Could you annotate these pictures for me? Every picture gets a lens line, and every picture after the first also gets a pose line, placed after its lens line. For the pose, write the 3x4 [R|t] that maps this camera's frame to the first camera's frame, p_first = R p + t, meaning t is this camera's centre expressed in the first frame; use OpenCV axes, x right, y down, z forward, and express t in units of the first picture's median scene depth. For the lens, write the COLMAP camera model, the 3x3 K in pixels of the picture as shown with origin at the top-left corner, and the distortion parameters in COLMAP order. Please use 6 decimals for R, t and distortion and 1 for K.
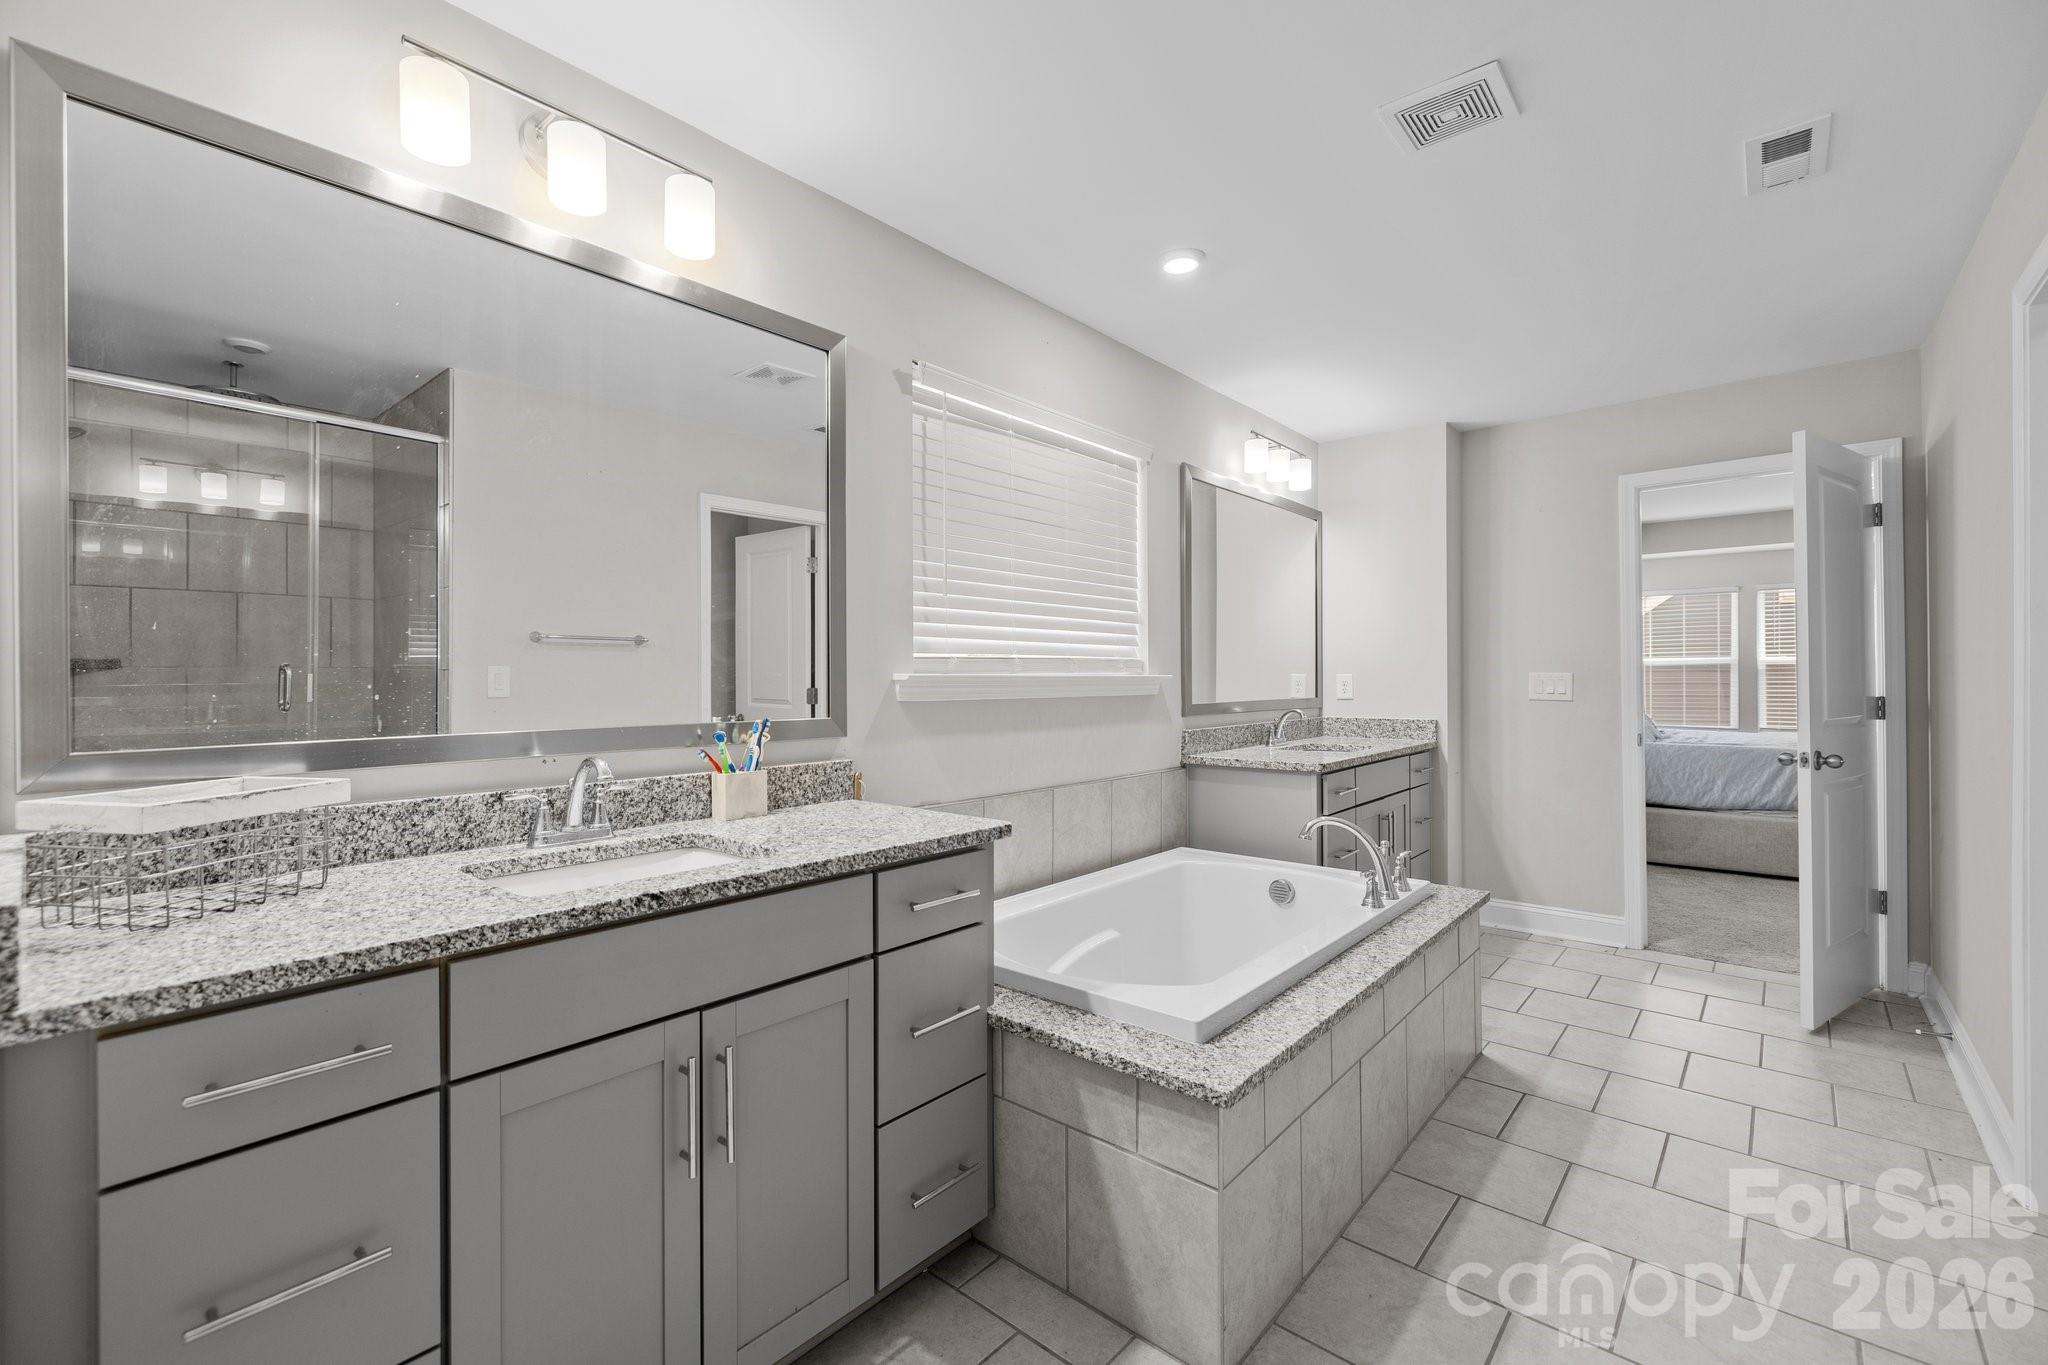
lens RADIAL K [[878.9, 0, 1016.5], [0, 878.9, 673.7], [0, 0, 1]] dist [0.000968, 0.000074]
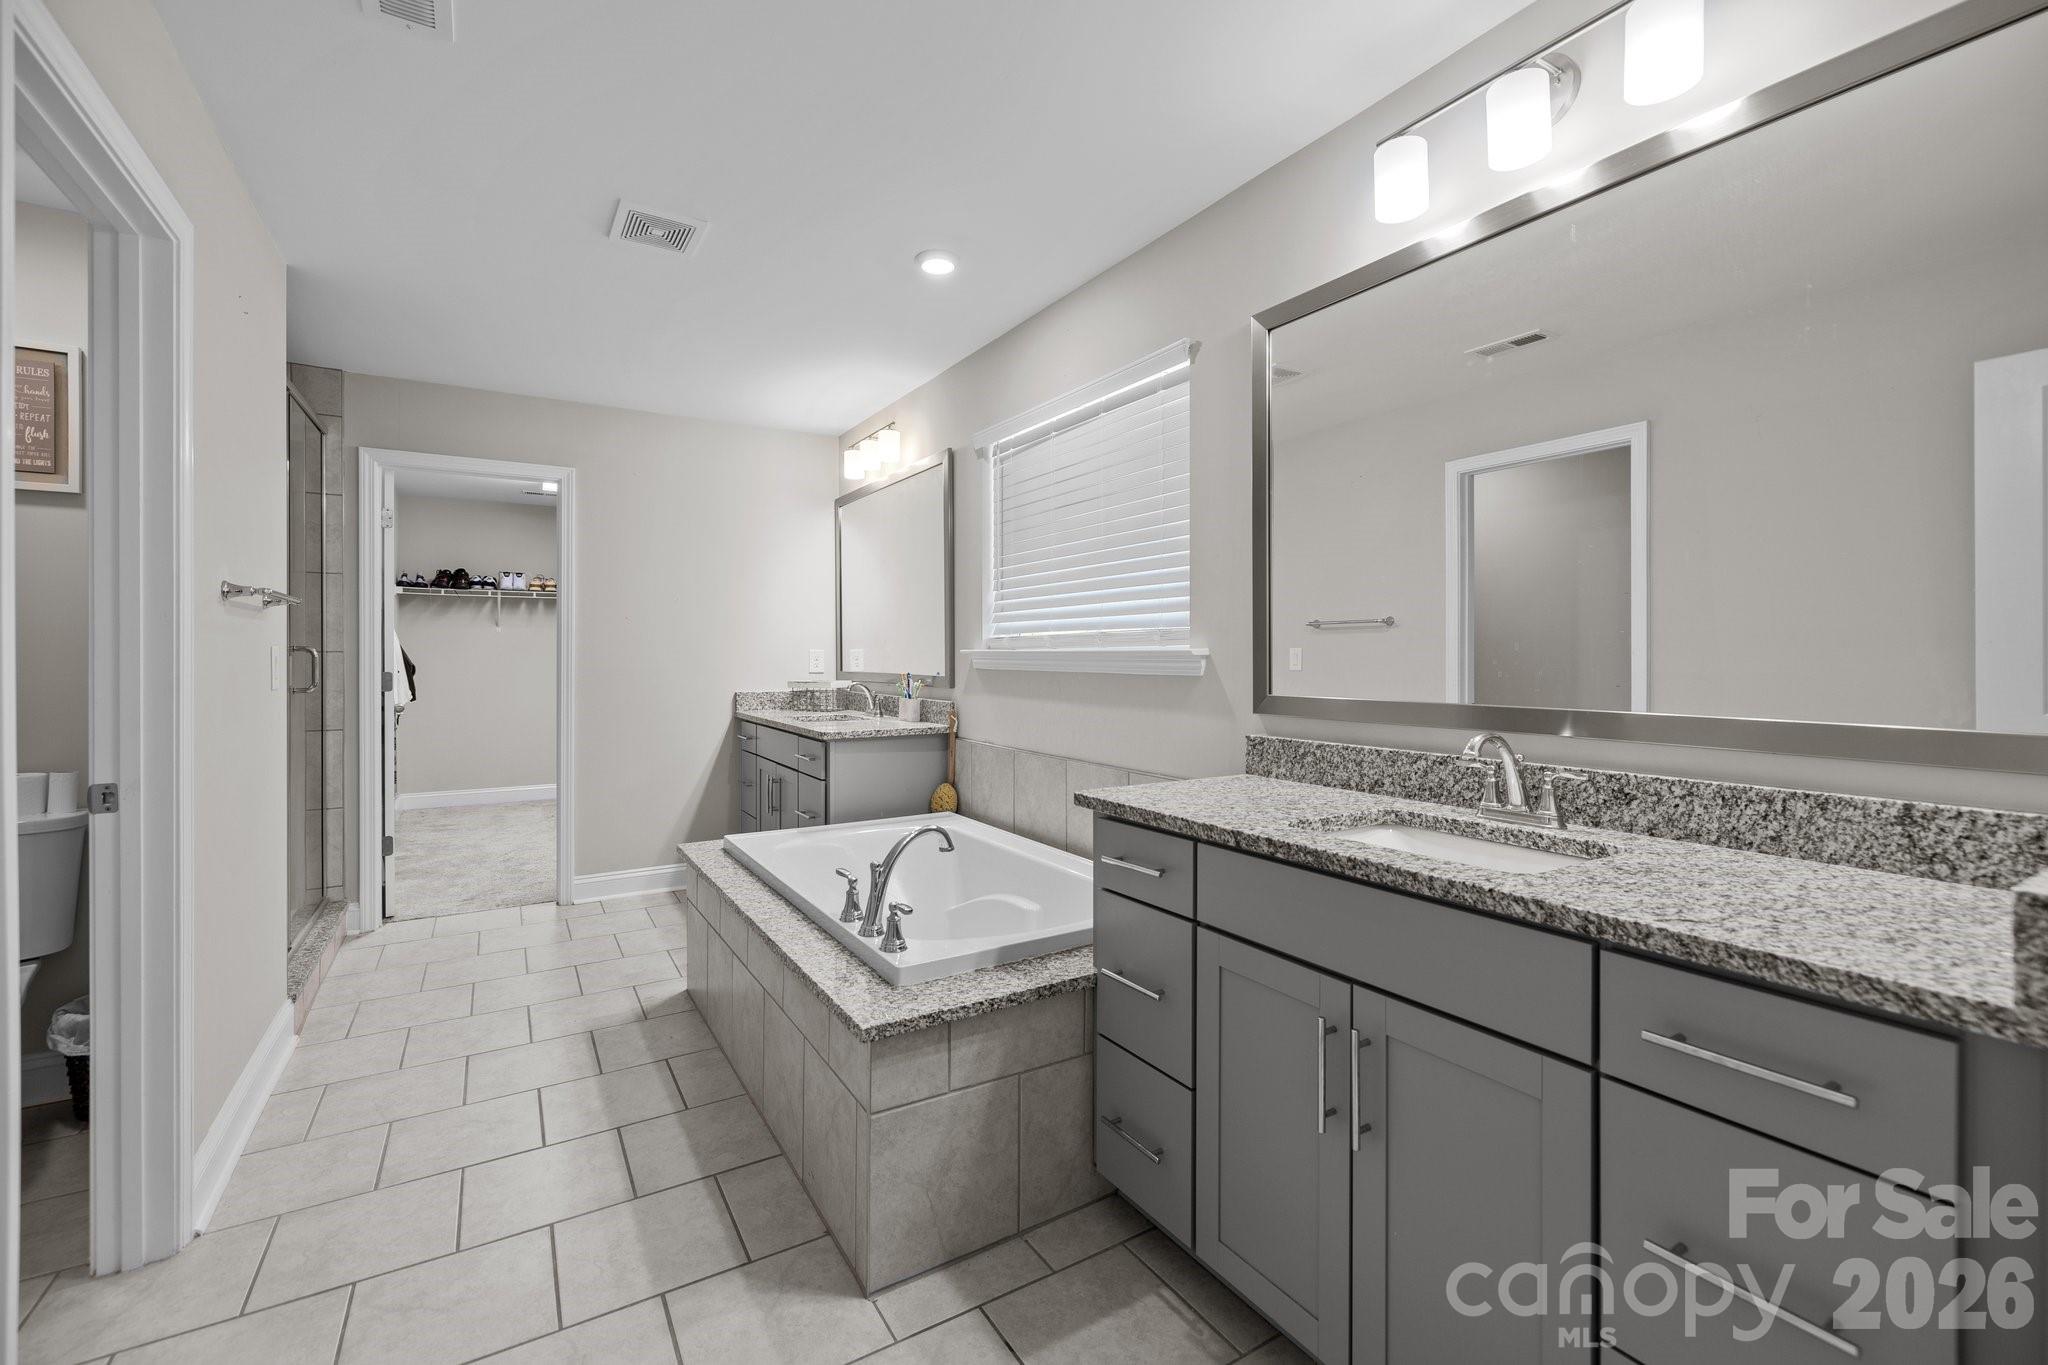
lens RADIAL K [[870.5, 0, 1006.3], [0, 870.5, 662.2], [0, 0, 1]] dist [0.000077, 0.000135]
pose [[-0.323433, 0.003595, -0.946244, 0.915245], [-0.000550, 0.999992, 0.003987, 0.010471], [0.946251, 0.001810, -0.323429, 1.119993]]
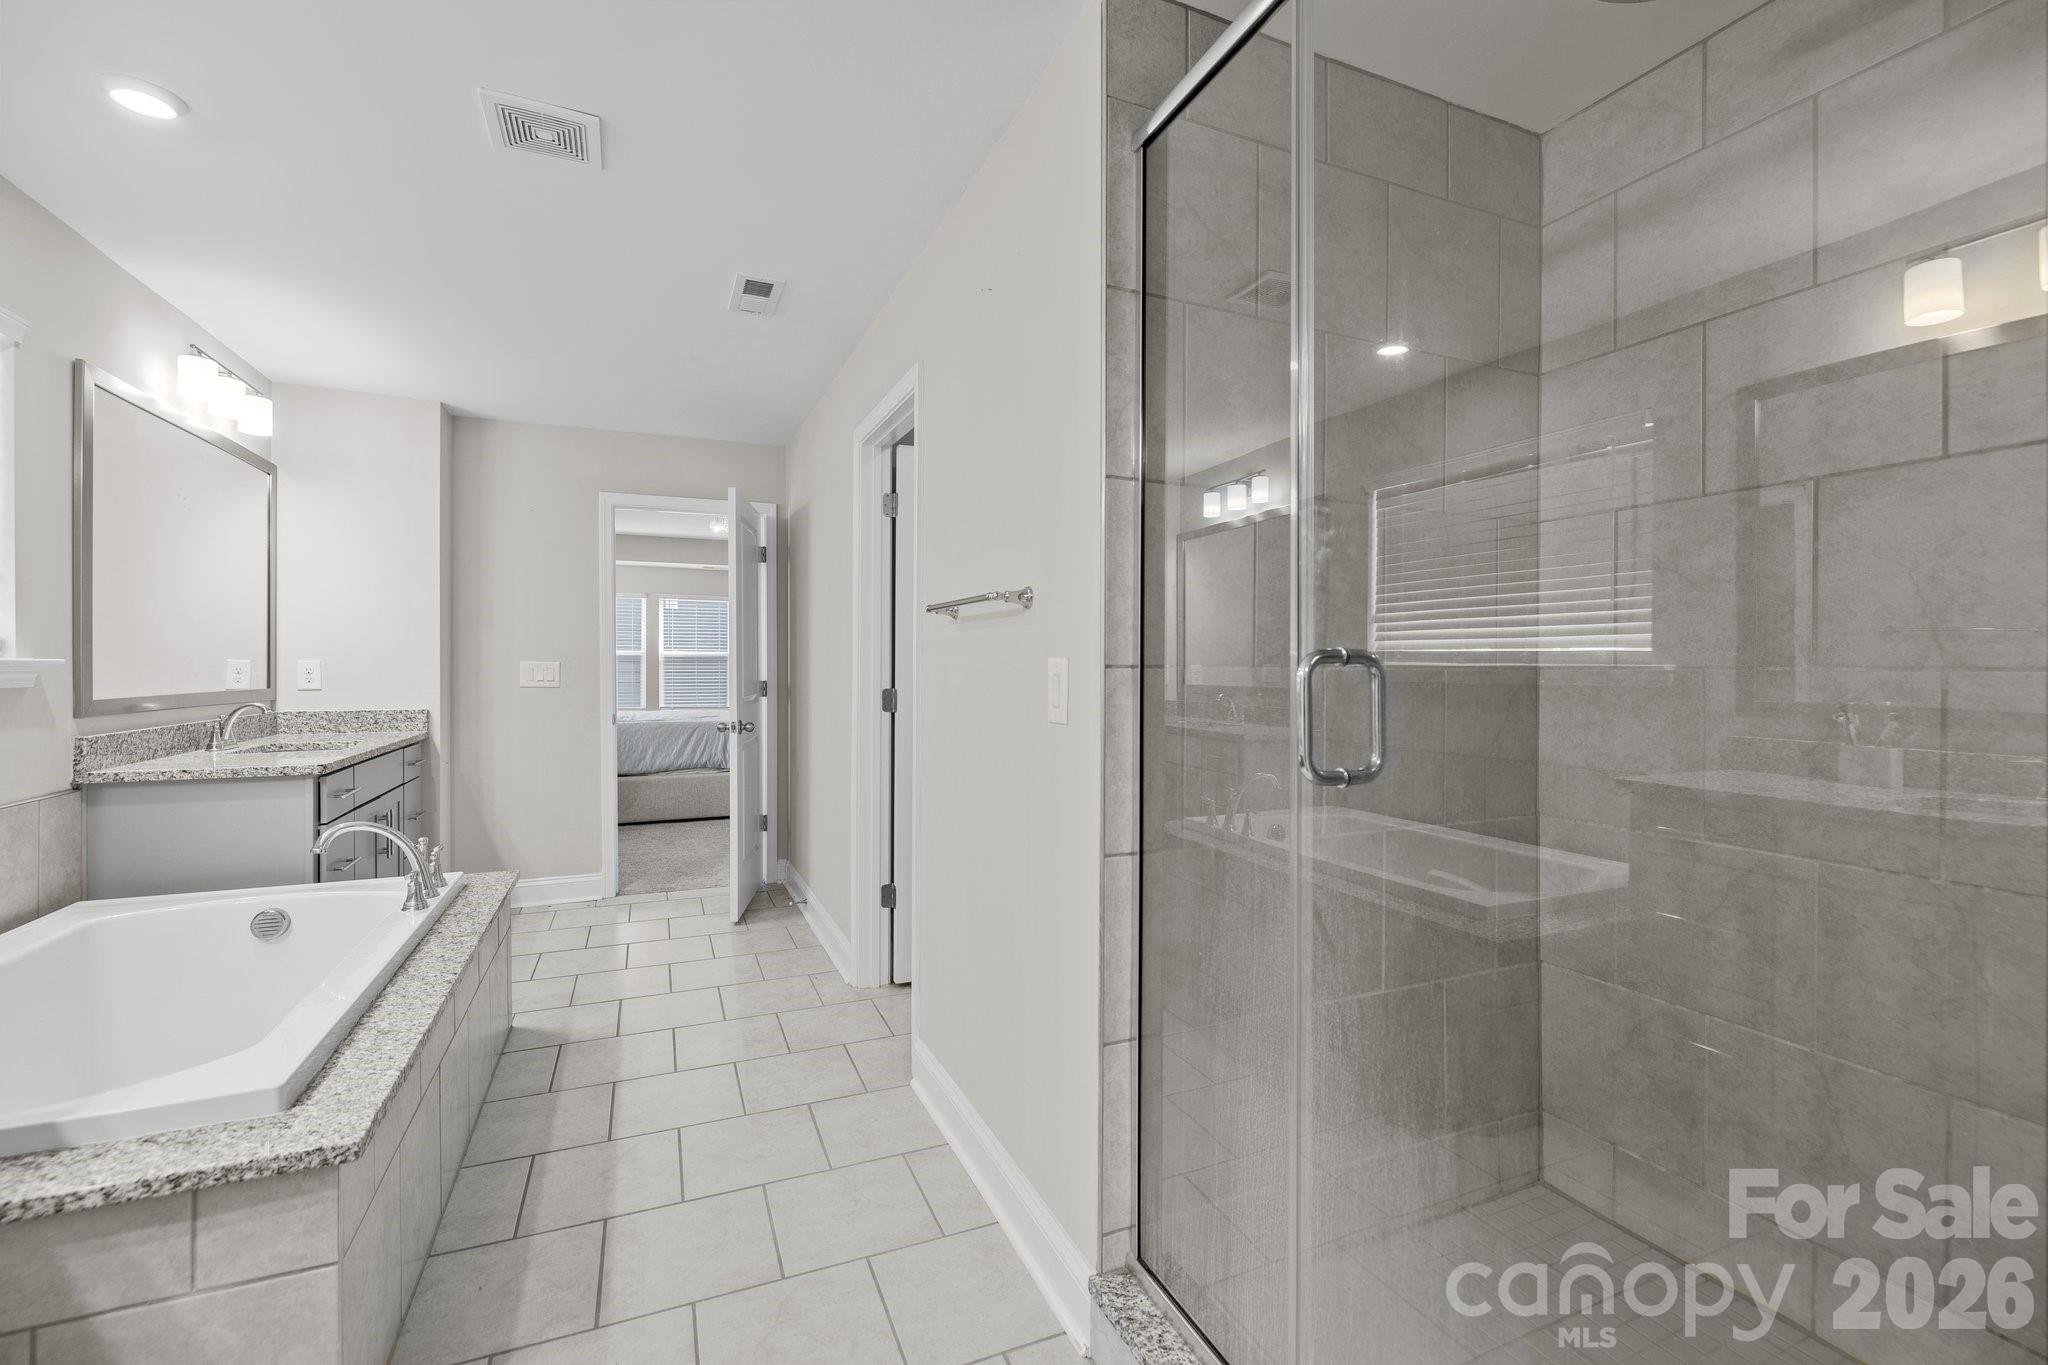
lens RADIAL K [[847.0, 0, 1025.0], [0, 847.0, 663.8], [0, 0, 1]] dist [-0.001032, -0.000157]
pose [[0.428808, 0.008839, 0.903353, -0.105845], [-0.010277, 0.999935, -0.004906, 0.000855], [-0.903337, -0.007180, 0.428871, 0.021589]]
